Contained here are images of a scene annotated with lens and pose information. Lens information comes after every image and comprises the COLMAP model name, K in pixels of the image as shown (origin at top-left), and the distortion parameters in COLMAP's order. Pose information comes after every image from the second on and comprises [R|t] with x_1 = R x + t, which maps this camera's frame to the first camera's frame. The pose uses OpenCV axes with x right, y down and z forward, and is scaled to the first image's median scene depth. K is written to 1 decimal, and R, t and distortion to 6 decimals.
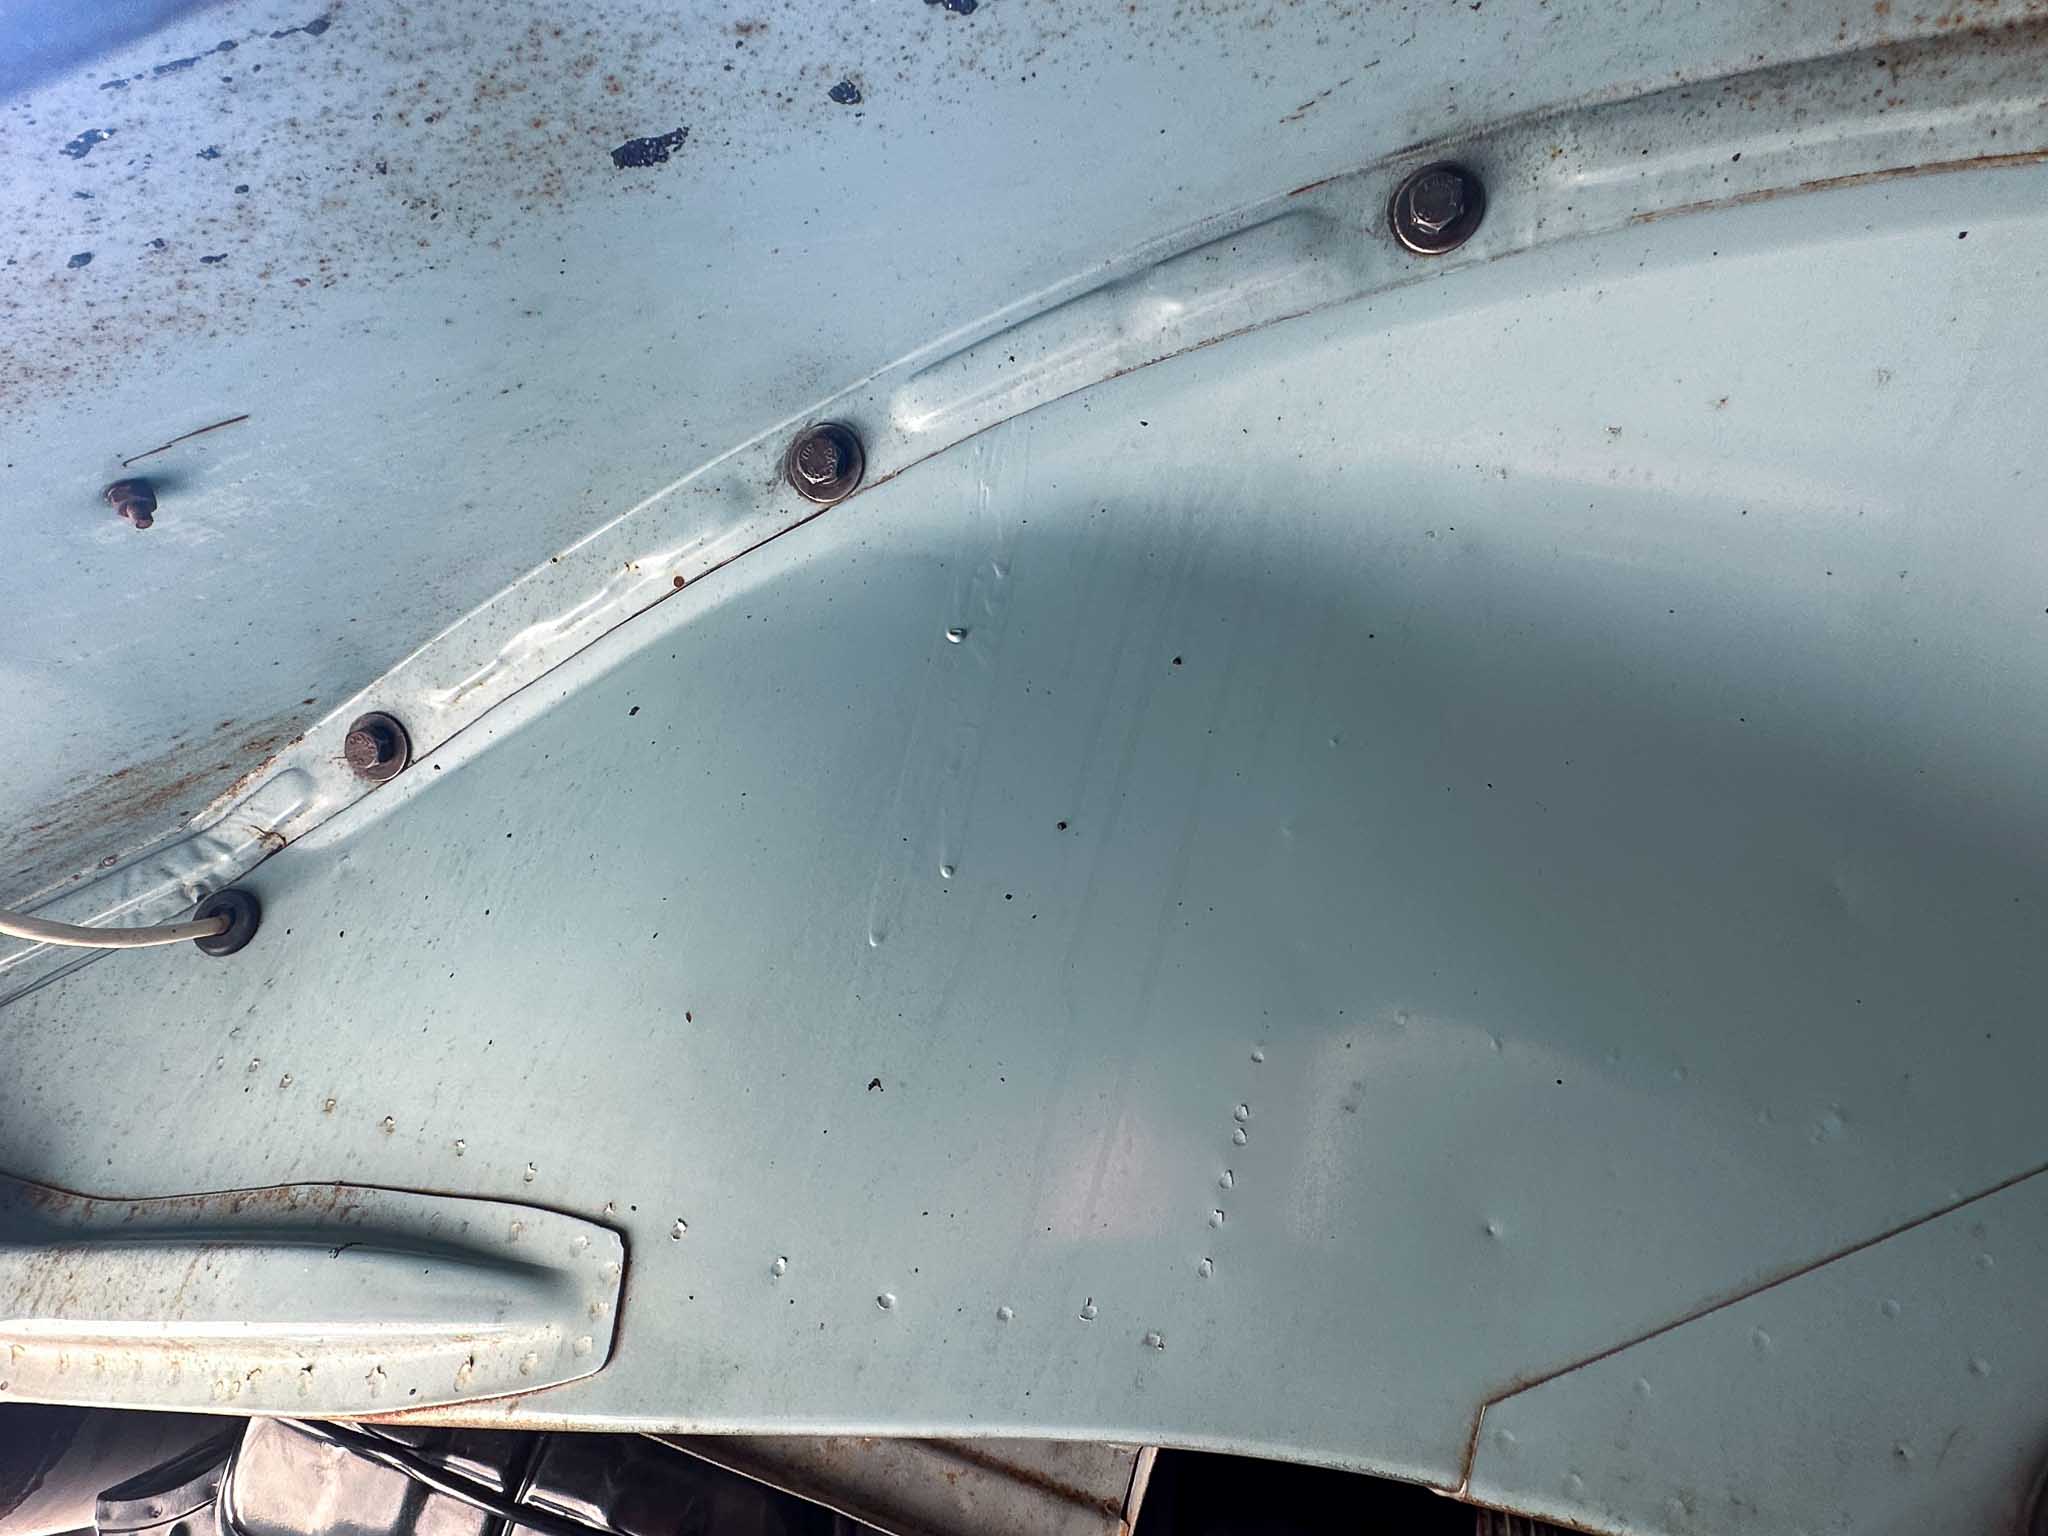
lens RADIAL K [[1257.4, 0, 996.8], [0, 1257.4, 830.3], [0, 0, 1]] dist [-0.003645, 0.001474]
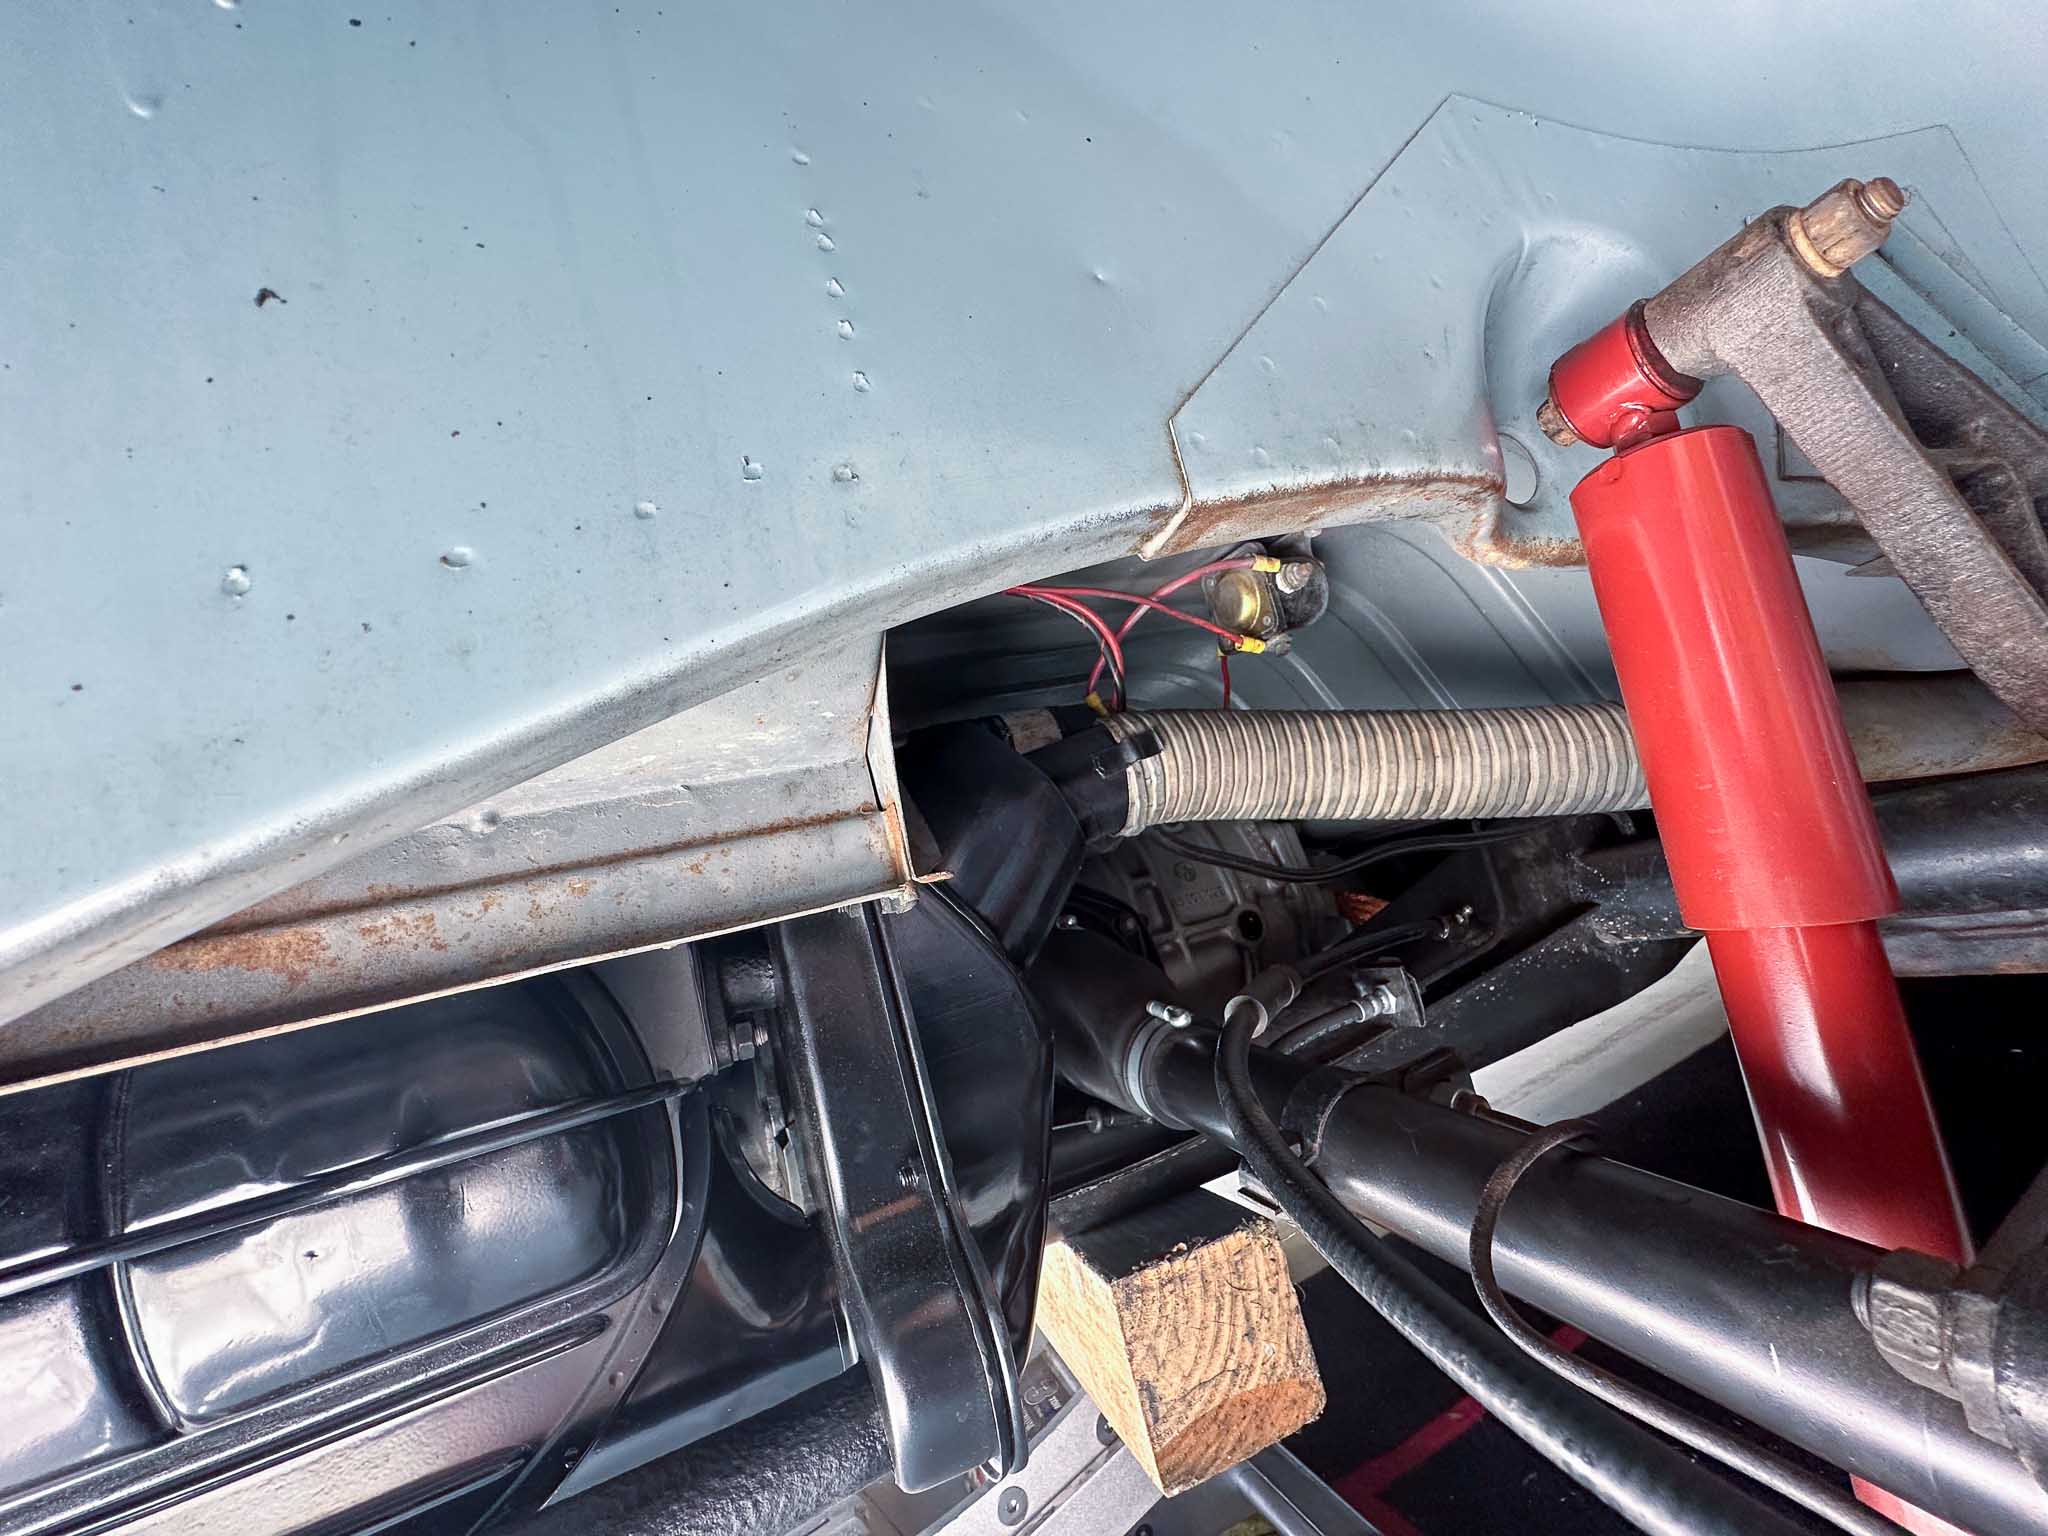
lens RADIAL K [[819.1, 0, 1024.0], [0, 819.1, 768.0], [0, 0, 1]] dist [-0.000428, 0.000480]
pose [[0.771359, -0.454907, 0.445044, -0.089857], [0.367249, 0.889311, 0.272497, 0.415638], [-0.519743, -0.046751, 0.853042, 0.432165]]
